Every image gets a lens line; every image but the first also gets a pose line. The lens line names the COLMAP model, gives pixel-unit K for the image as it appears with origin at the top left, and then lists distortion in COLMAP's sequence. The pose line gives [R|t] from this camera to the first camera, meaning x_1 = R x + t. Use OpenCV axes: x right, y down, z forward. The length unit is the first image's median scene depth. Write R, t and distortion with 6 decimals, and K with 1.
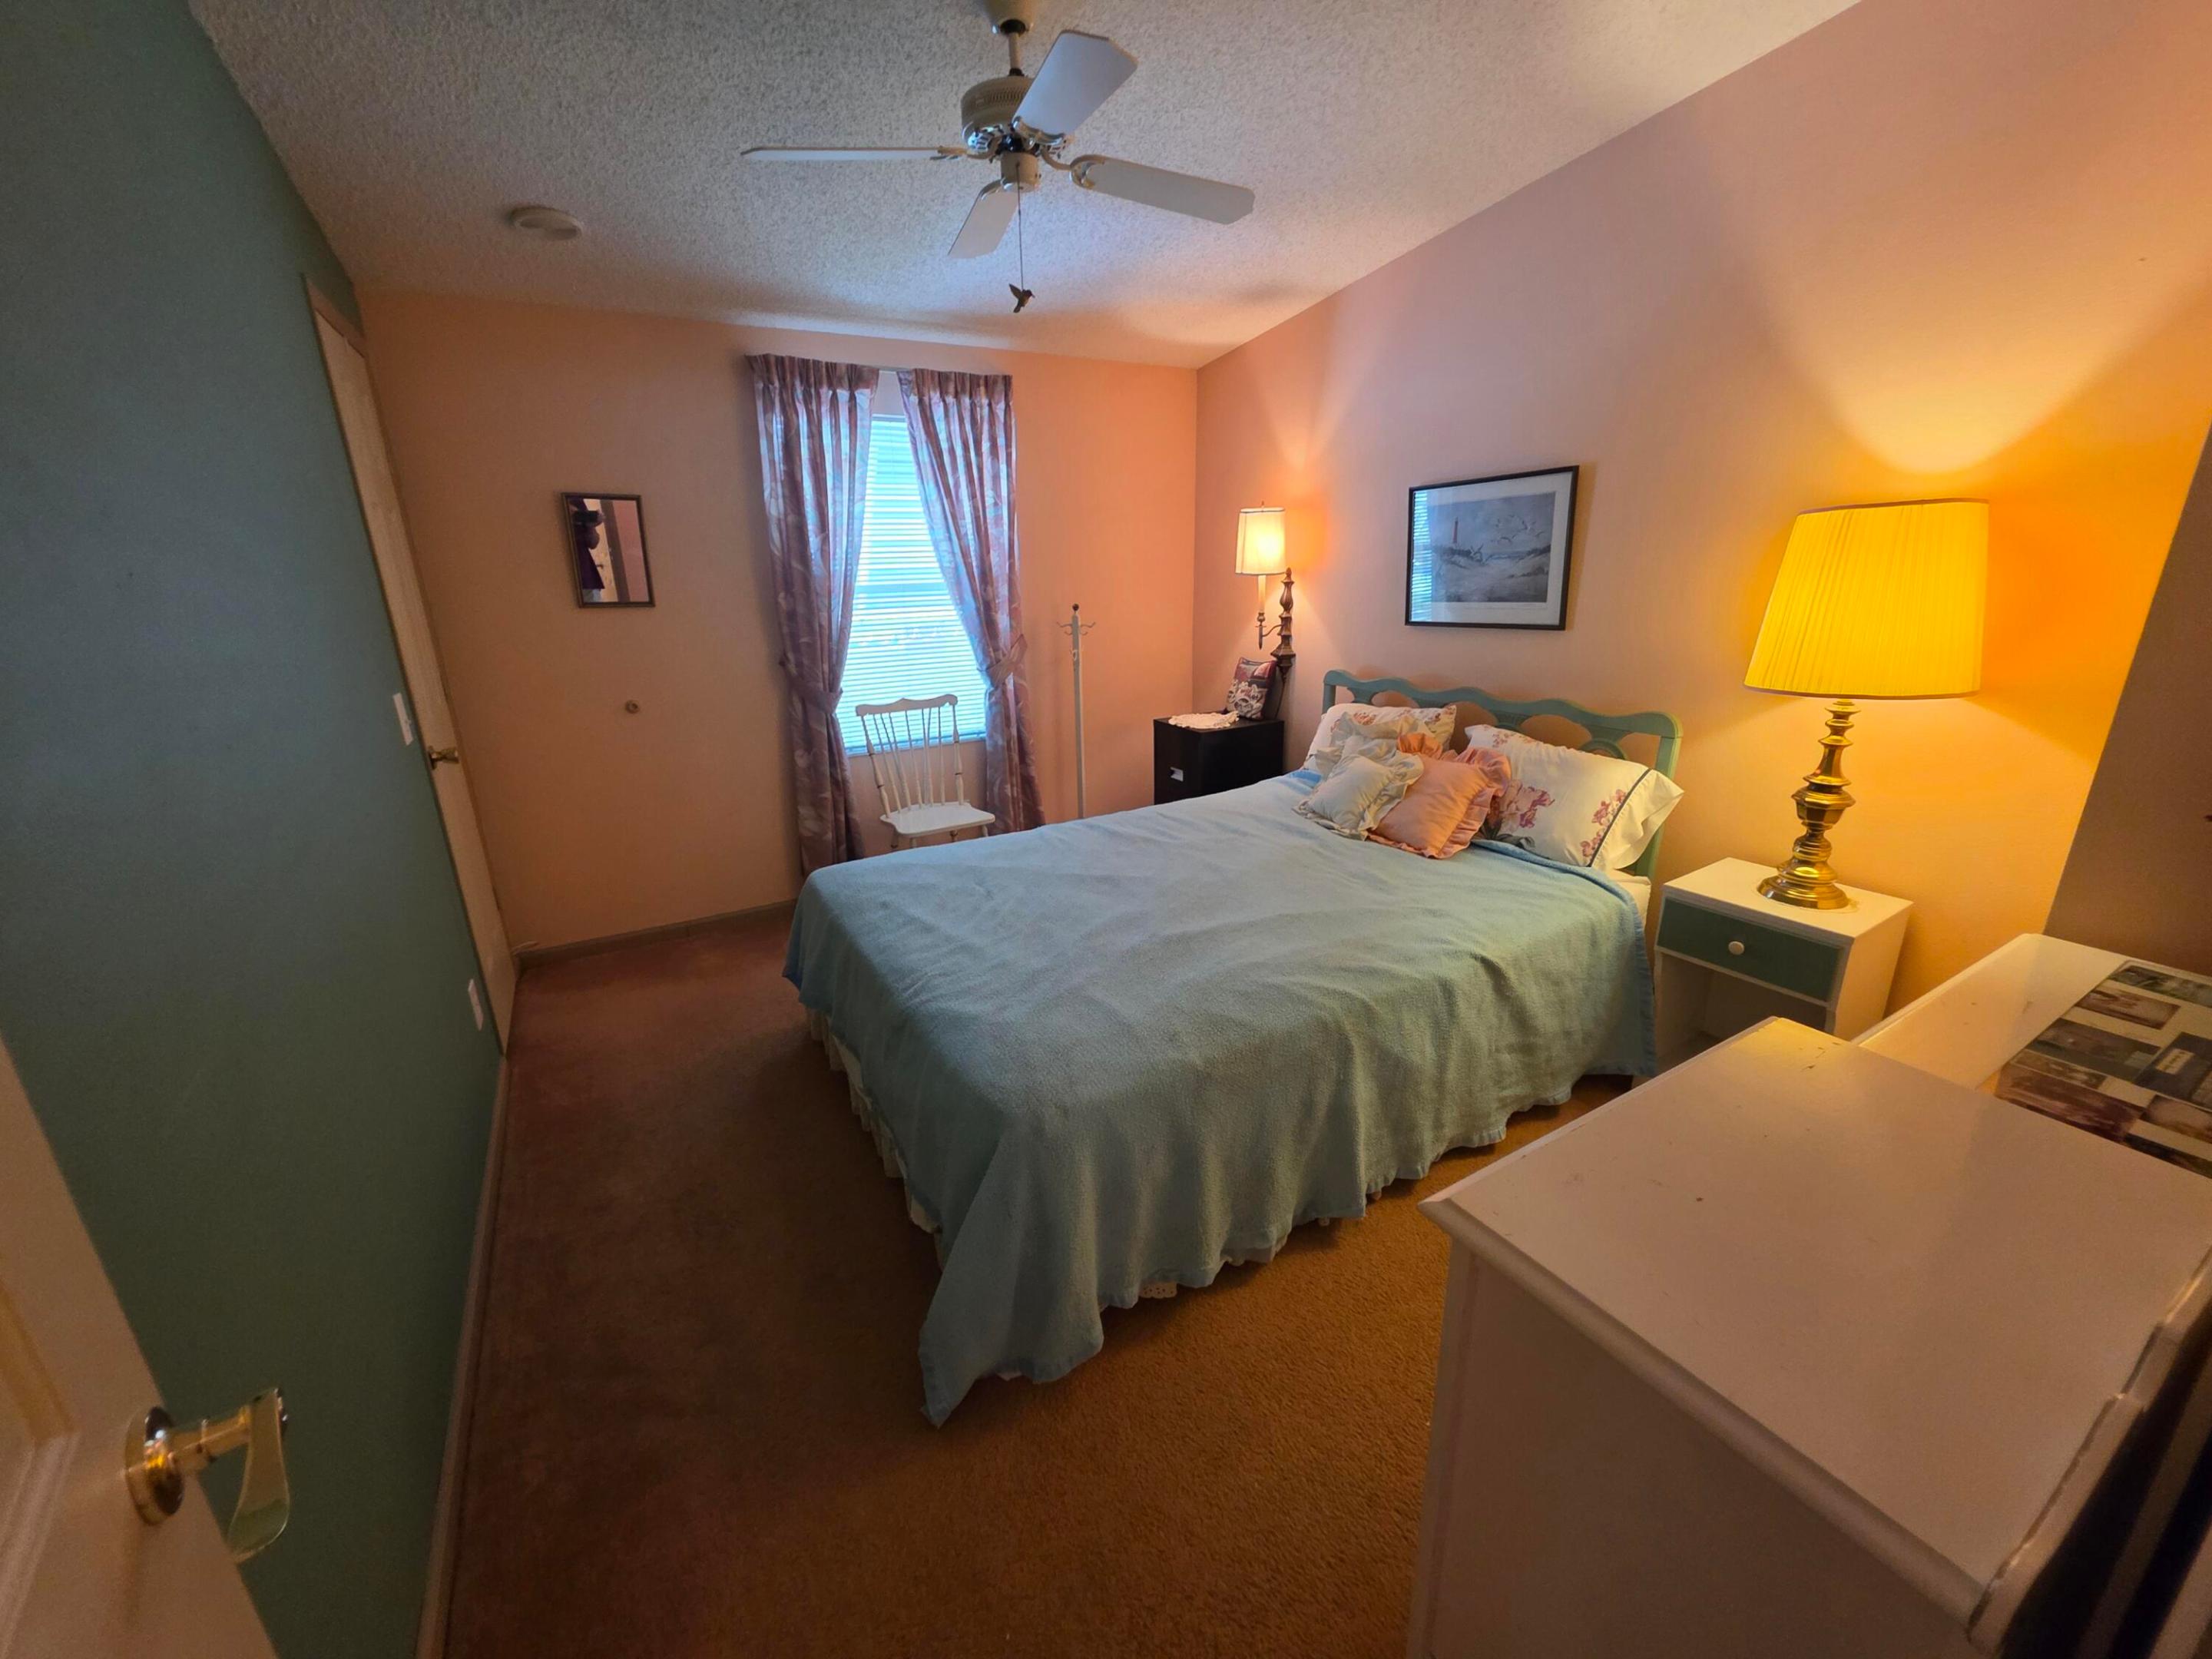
lens RADIAL K [[871.0, 0, 1106.0], [0, 871.0, 829.5], [0, 0, 1]] dist [-0.012984, -0.000114]
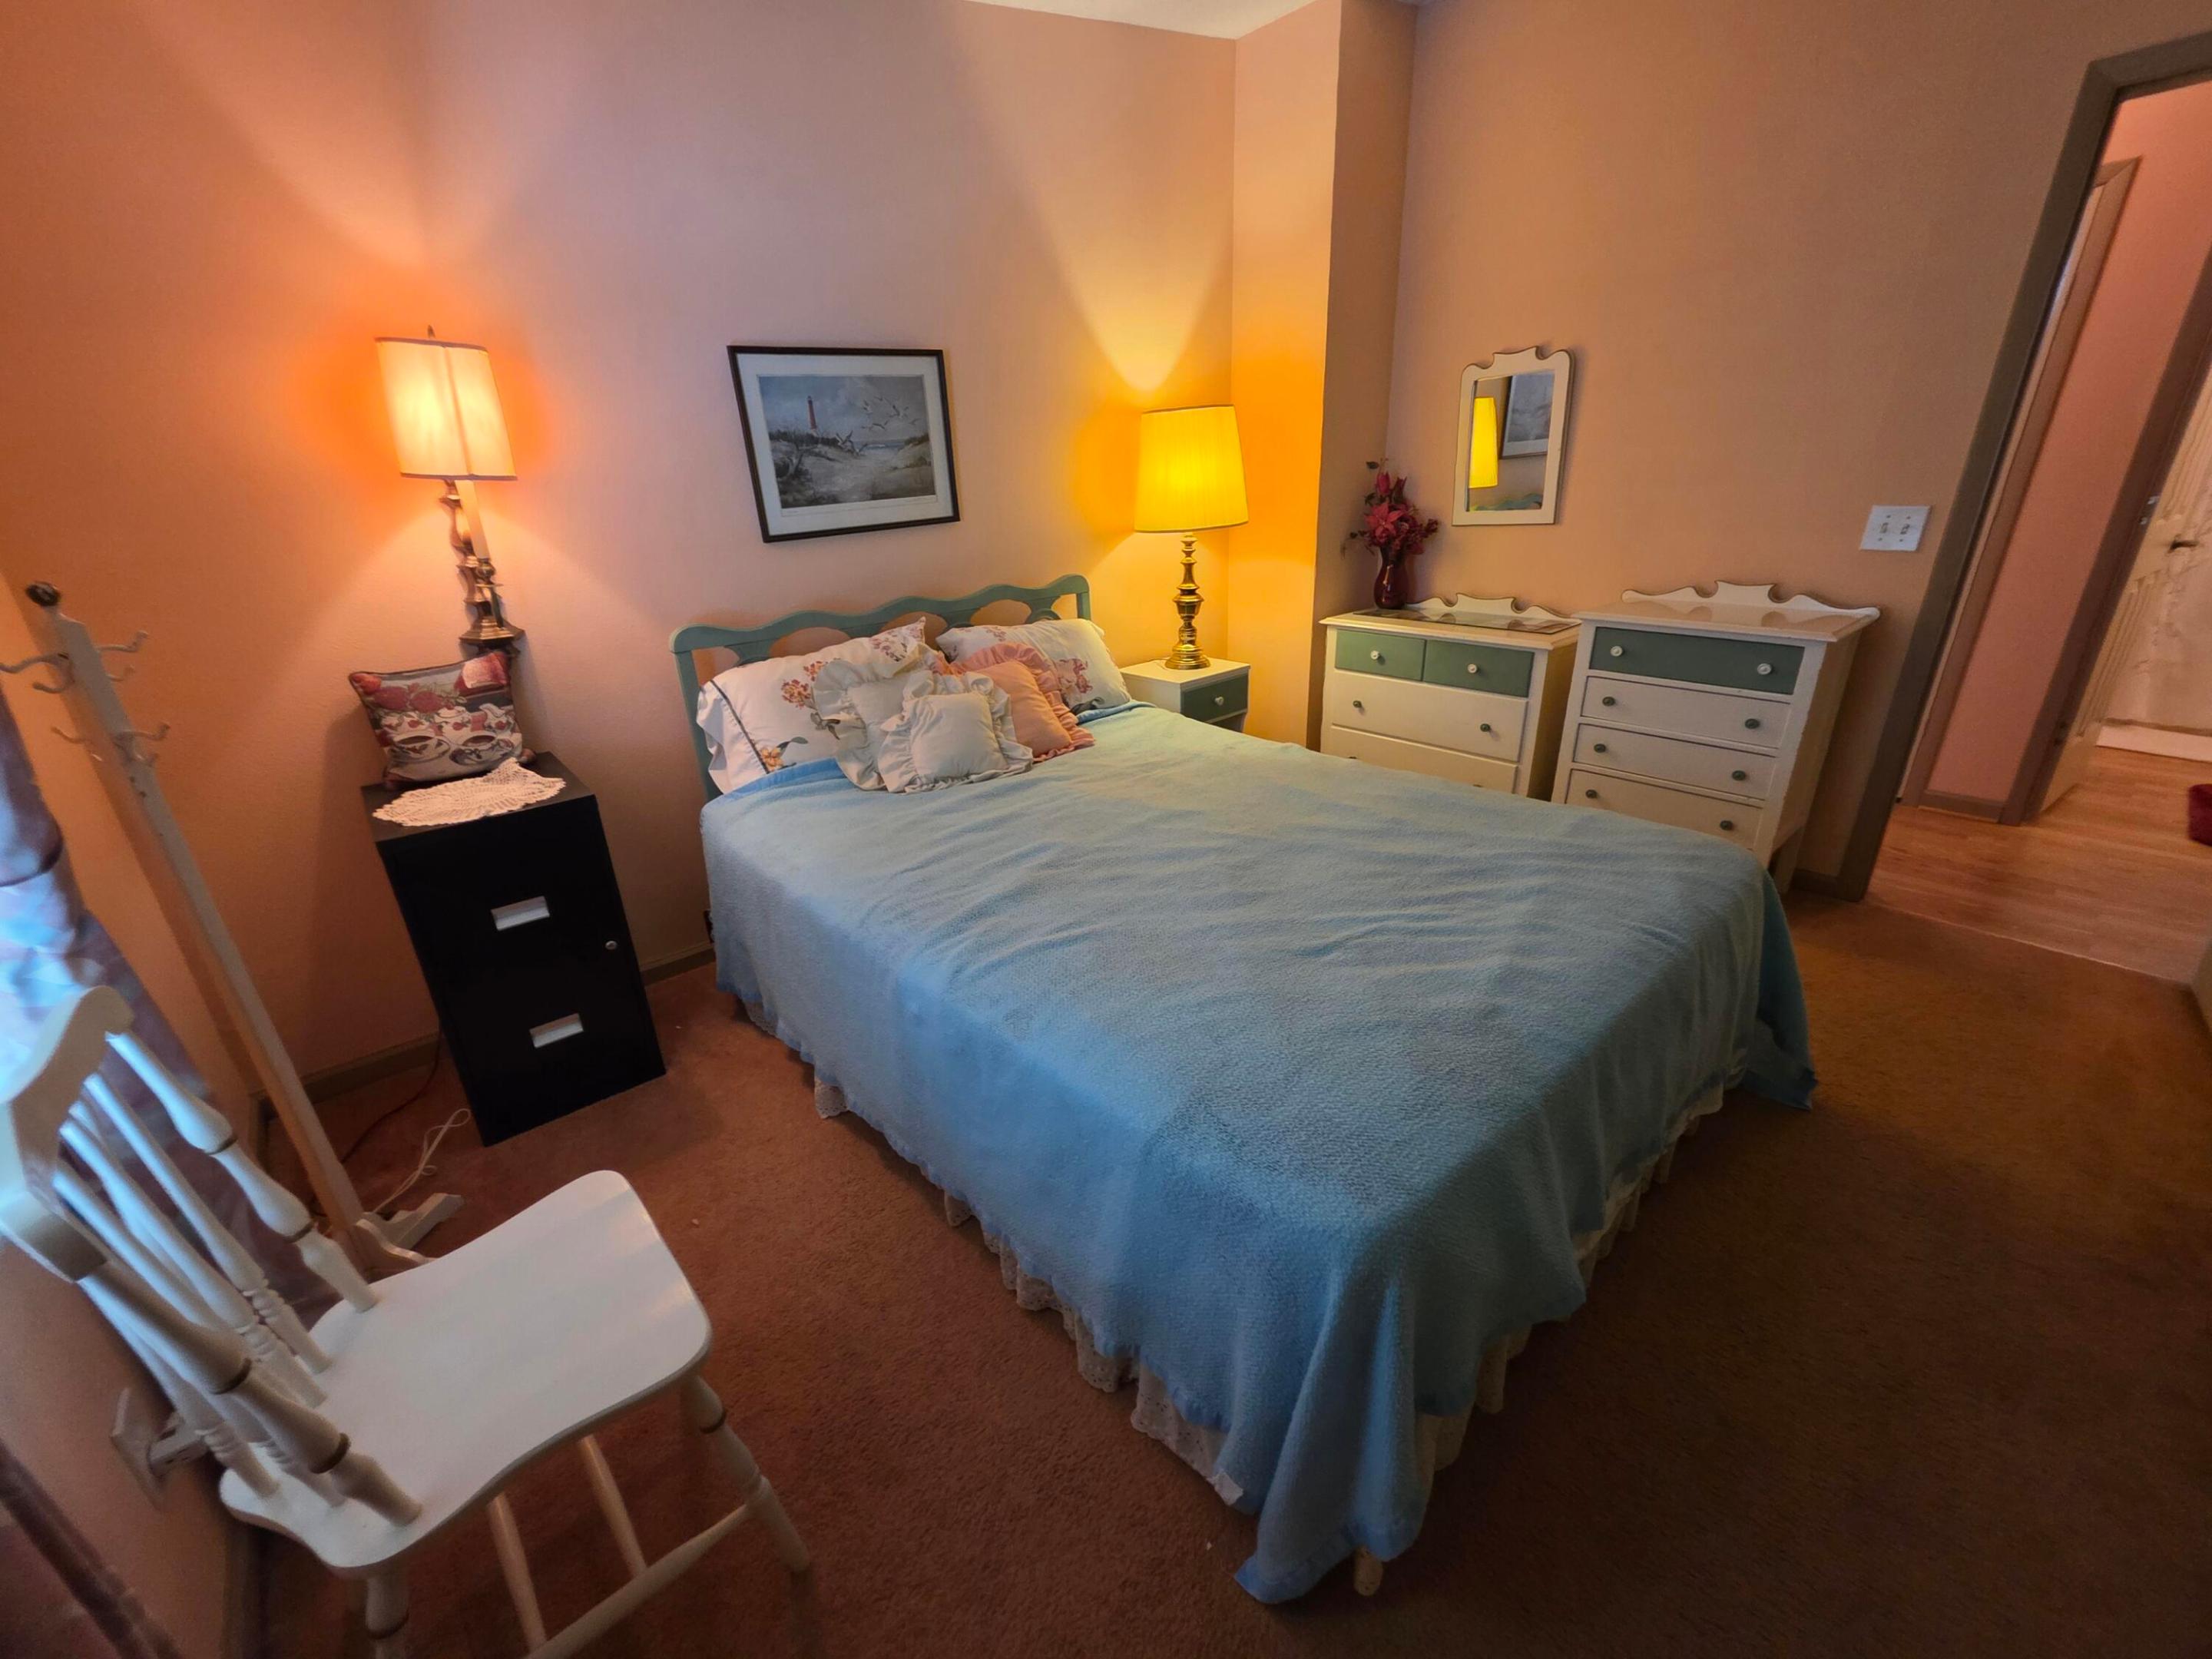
lens RADIAL K [[914.4, 0, 1106.0], [0, 914.4, 829.5], [0, 0, 1]] dist [0.000329, 0.000038]
pose [[-0.202746, -0.340701, 0.918050, -0.610179], [0.327258, 0.860042, 0.391446, -0.279093], [-0.922928, 0.379803, -0.062873, 1.036634]]
